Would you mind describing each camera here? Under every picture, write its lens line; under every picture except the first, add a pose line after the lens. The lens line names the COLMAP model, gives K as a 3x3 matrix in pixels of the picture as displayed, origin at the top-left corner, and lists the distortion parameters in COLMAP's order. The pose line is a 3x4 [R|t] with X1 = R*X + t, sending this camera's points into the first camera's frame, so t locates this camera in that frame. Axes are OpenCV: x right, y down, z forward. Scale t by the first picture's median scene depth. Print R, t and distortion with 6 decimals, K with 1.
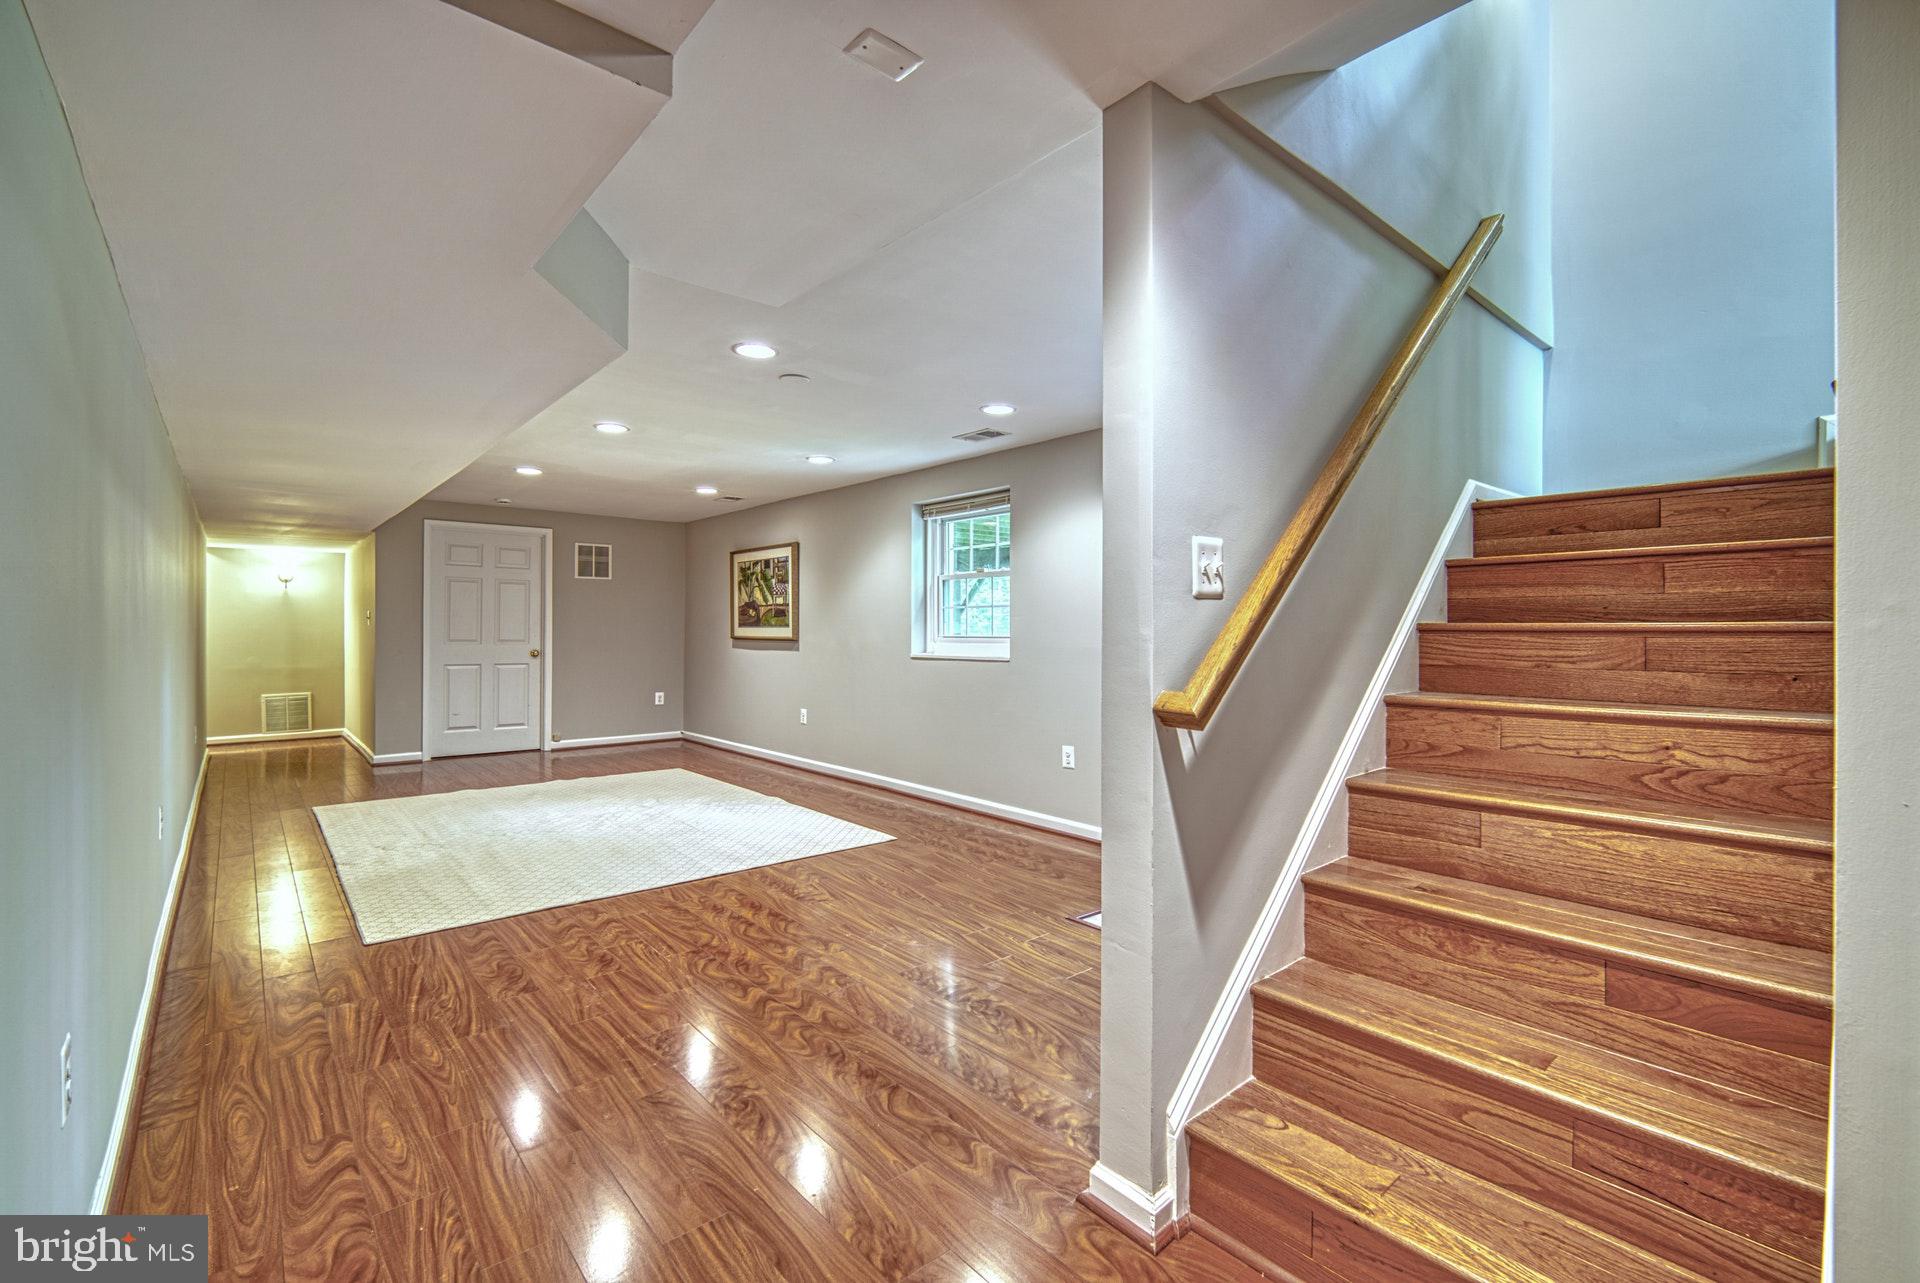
lens RADIAL K [[833.0, 0, 963.4], [0, 833.0, 627.5], [0, 0, 1]] dist [0.004137, 0.002176]
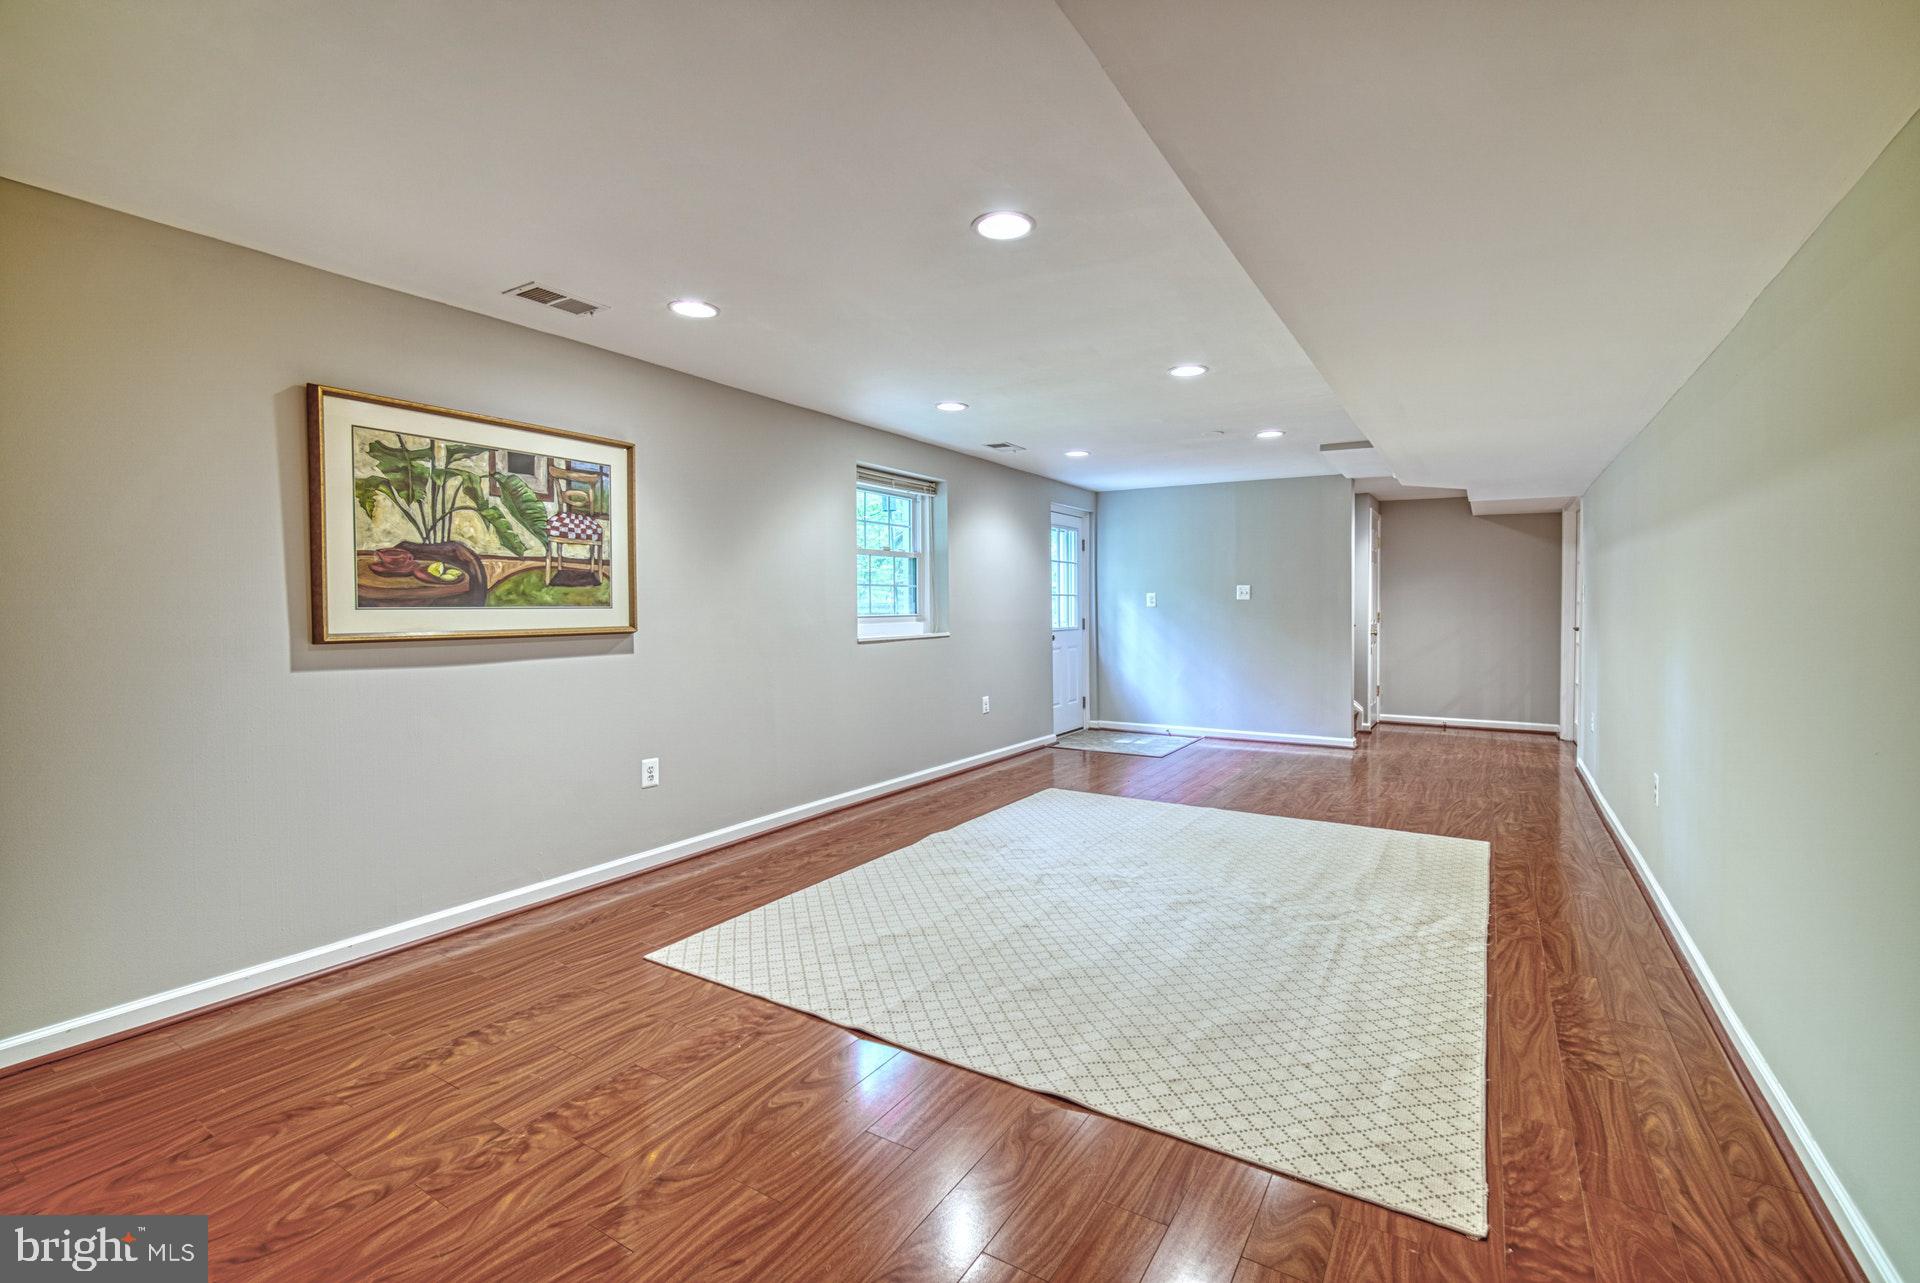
lens RADIAL K [[833.0, 0, 962.7], [0, 833.0, 636.2], [0, 0, 1]] dist [0.004137, 0.002176]
pose [[-0.283646, -0.014357, 0.958821, -0.740395], [0.028213, 0.999330, 0.023309, 0.011136], [-0.958514, 0.033663, -0.283051, 0.925822]]
